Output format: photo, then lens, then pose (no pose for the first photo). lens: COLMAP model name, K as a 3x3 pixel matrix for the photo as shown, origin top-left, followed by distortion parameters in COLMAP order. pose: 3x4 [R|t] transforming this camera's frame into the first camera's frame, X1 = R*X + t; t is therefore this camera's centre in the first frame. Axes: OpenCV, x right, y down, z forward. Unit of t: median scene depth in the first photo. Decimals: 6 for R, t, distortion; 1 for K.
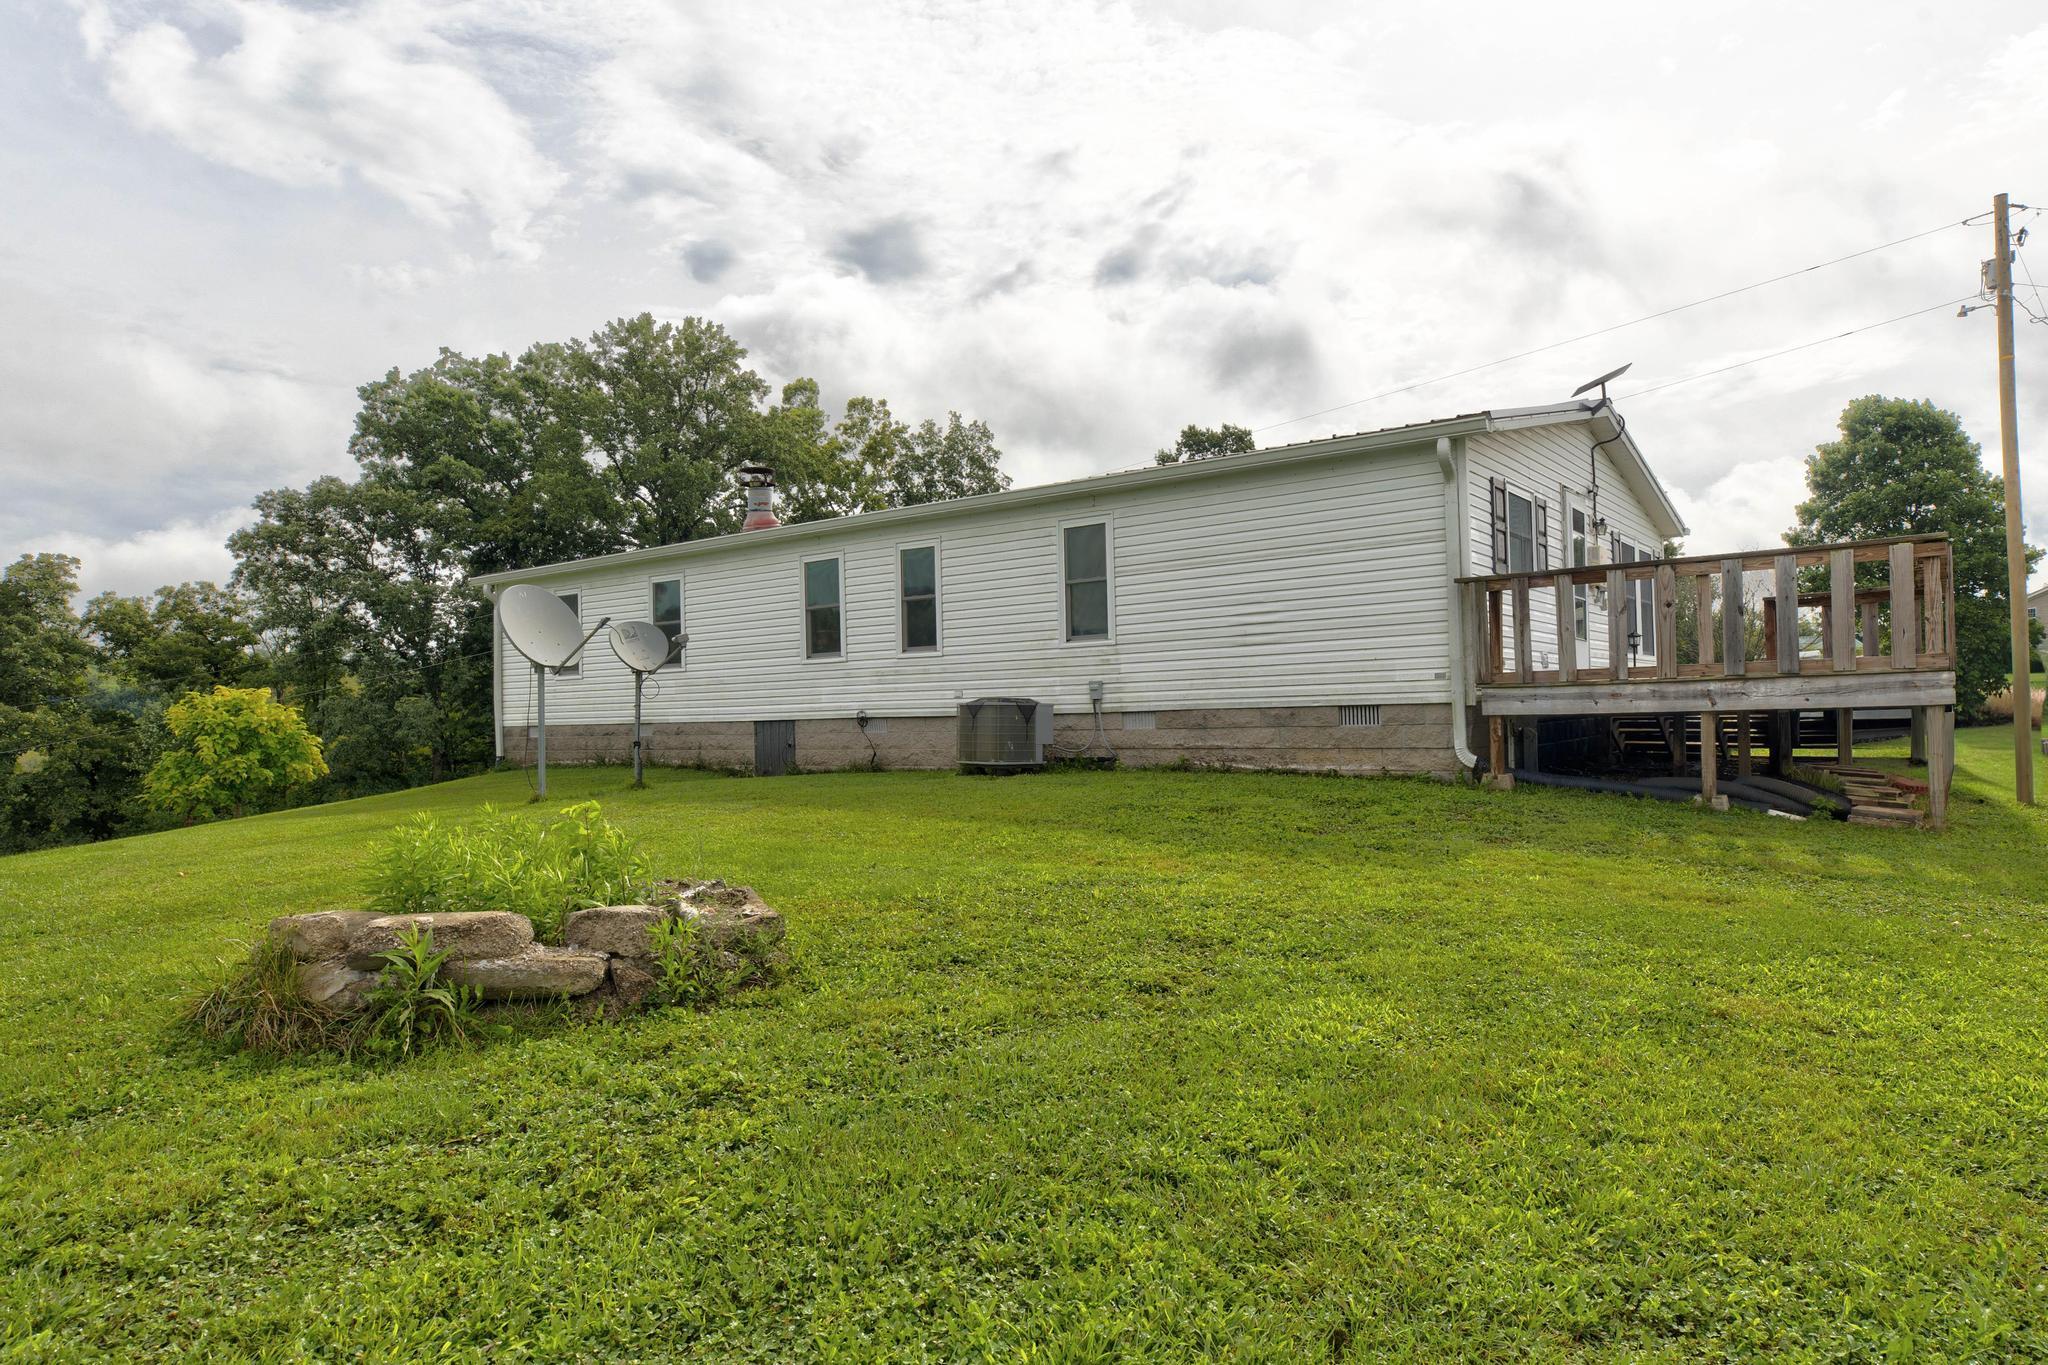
lens RADIAL K [[1151.6, 0, 1034.0], [0, 1151.6, 684.6], [0, 0, 1]] dist [-0.004727, 0.004081]
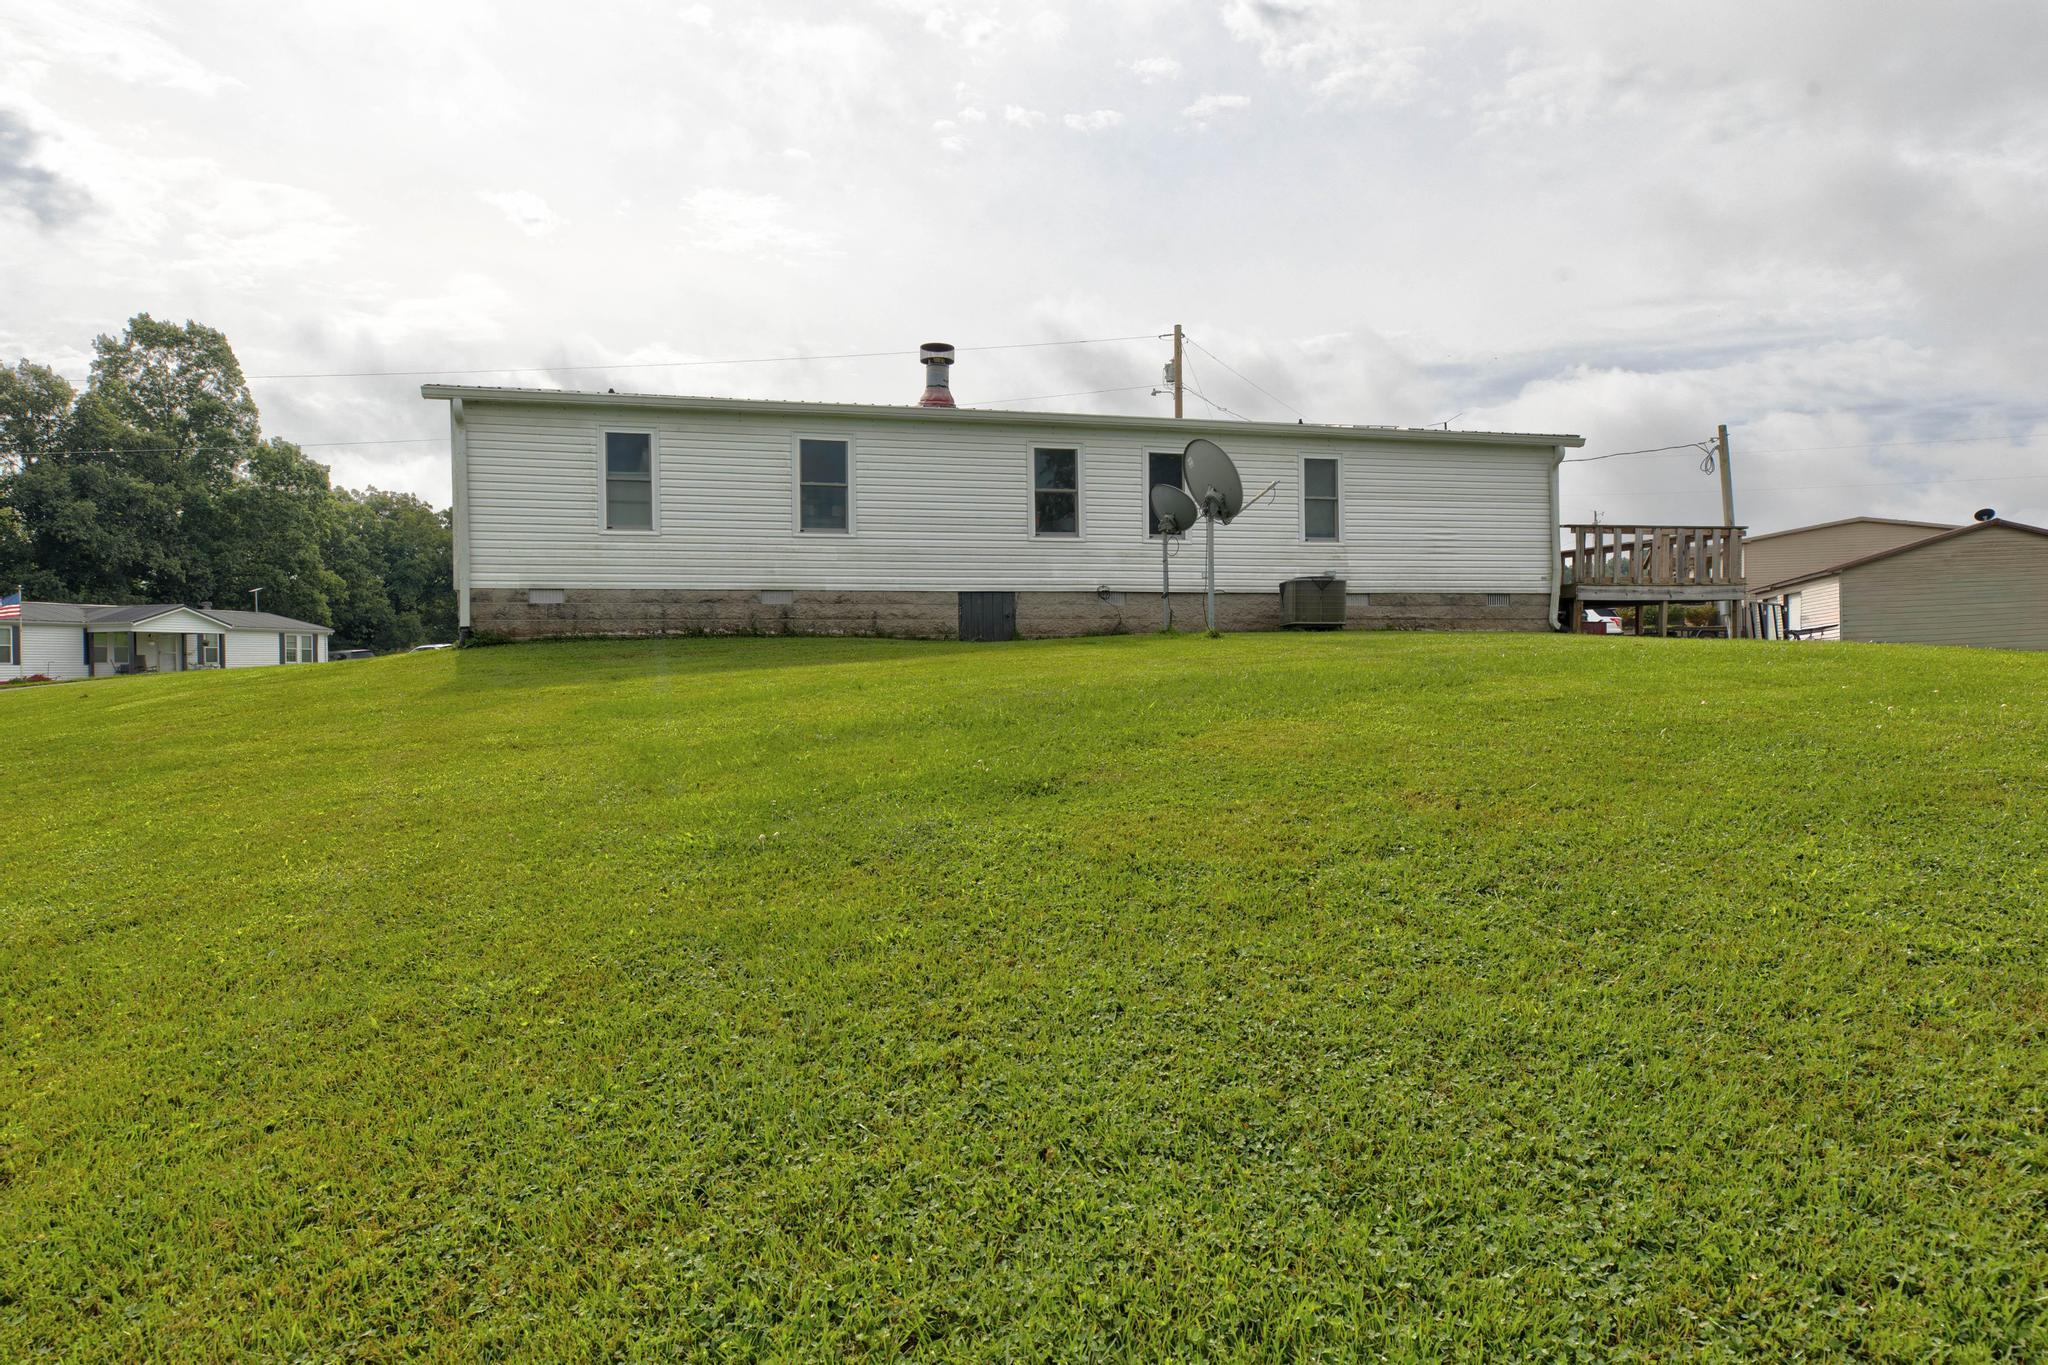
lens RADIAL K [[1151.6, 0, 934.4], [0, 1151.6, 705.5], [0, 0, 1]] dist [-0.004727, 0.004081]
pose [[0.666256, -0.006509, 0.745695, -1.160874], [-0.027586, 0.999062, 0.033368, 0.112660], [-0.745213, -0.042803, 0.665452, 0.362689]]
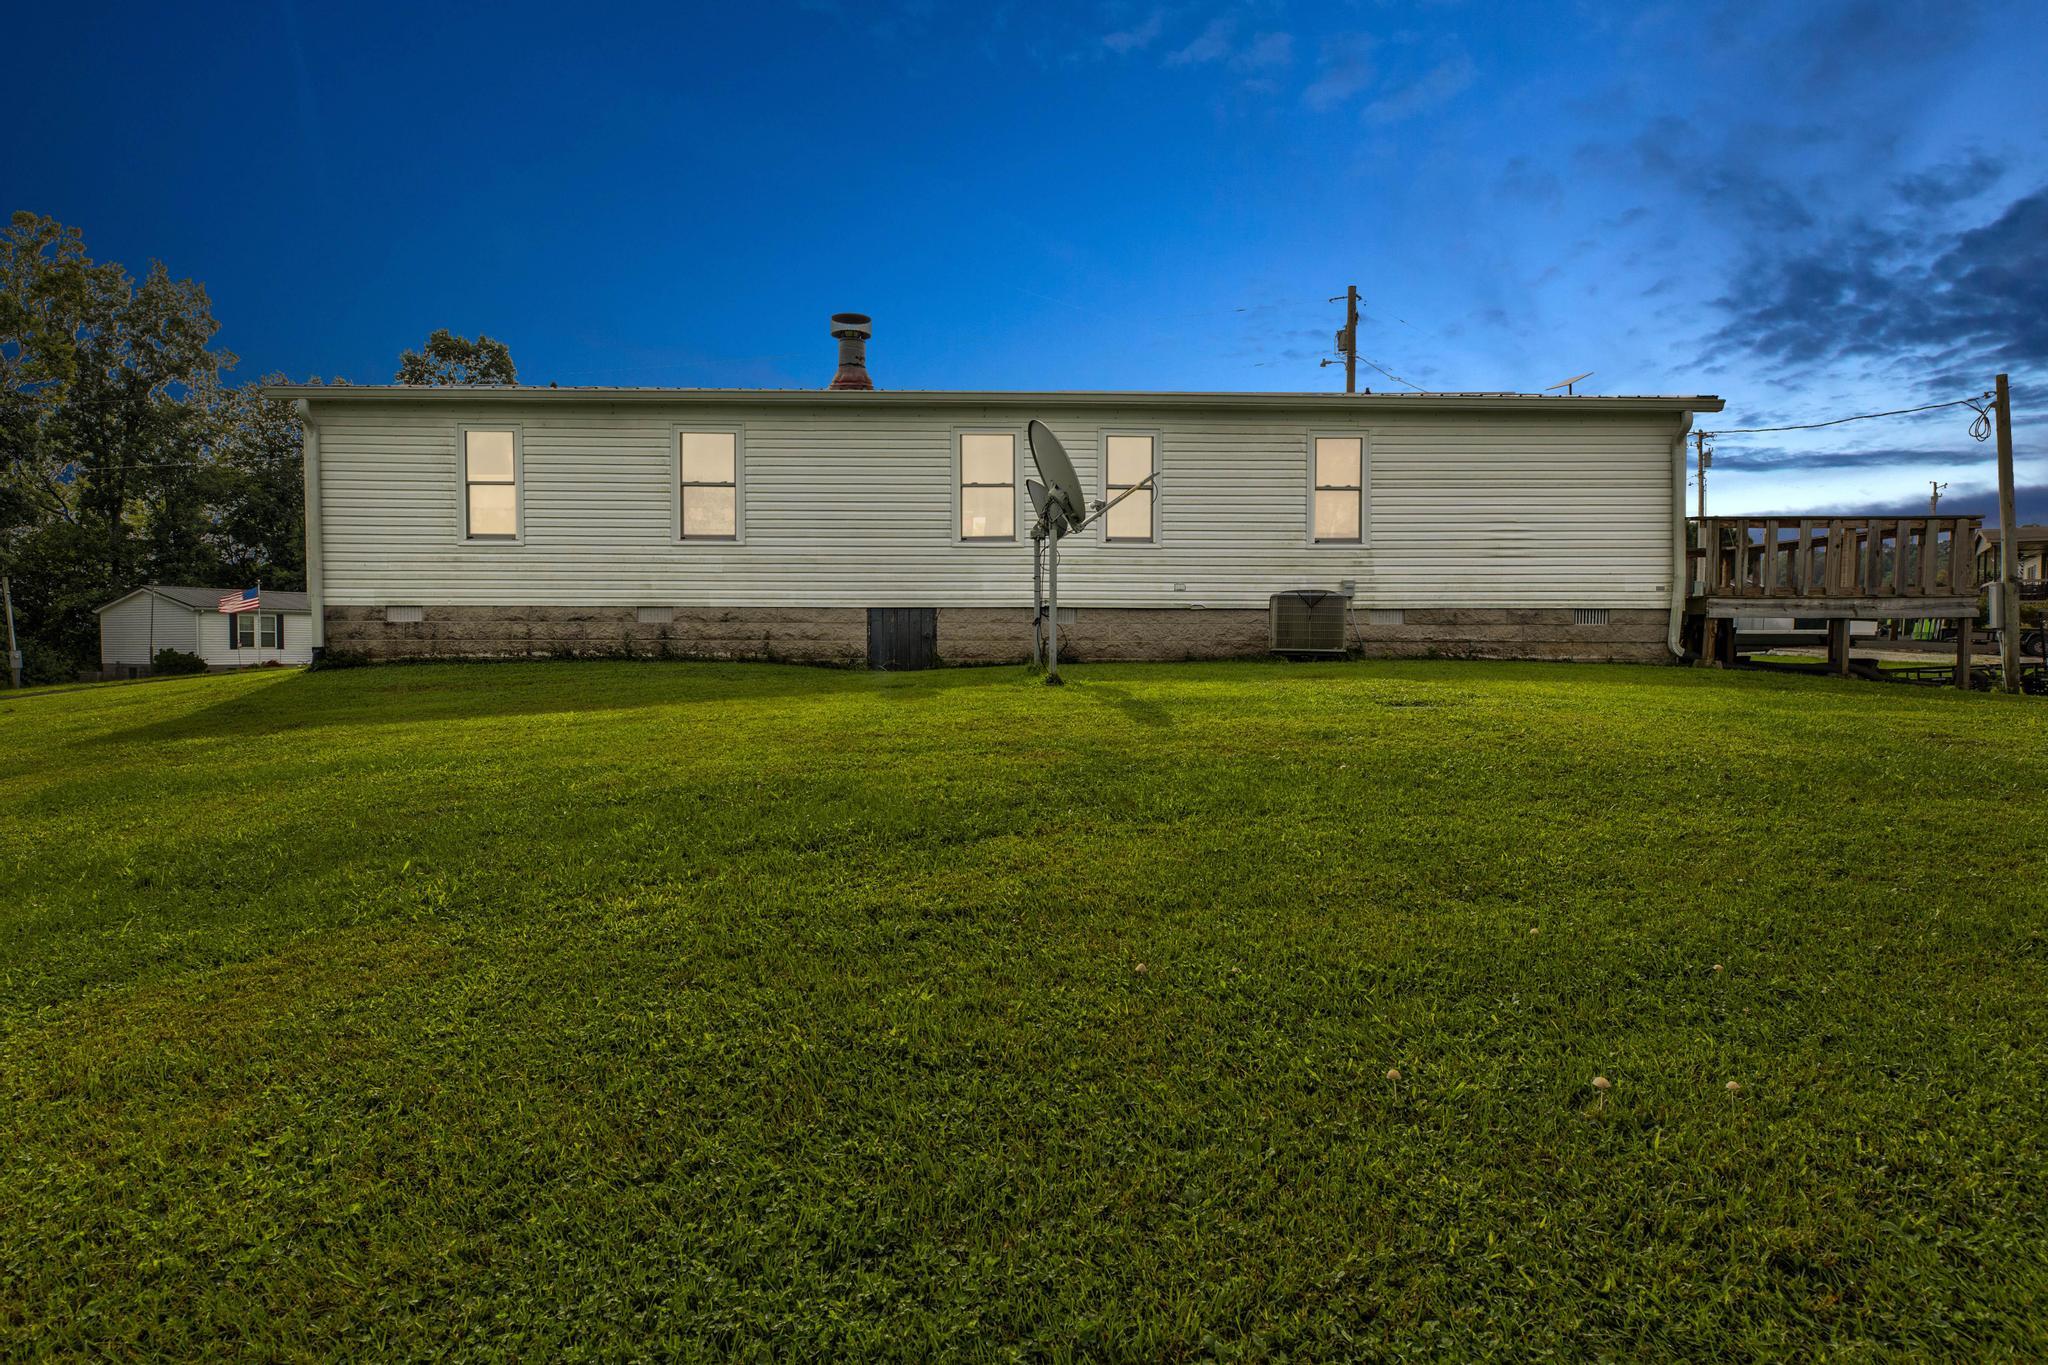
lens RADIAL K [[1151.6, 0, 909.3], [0, 1151.6, 711.8], [0, 0, 1]] dist [-0.004727, 0.004081]
pose [[0.805230, -0.003065, 0.592955, -0.829771], [-0.038019, 0.997662, 0.056786, 0.067149], [-0.591743, -0.068269, 0.803231, 0.306506]]
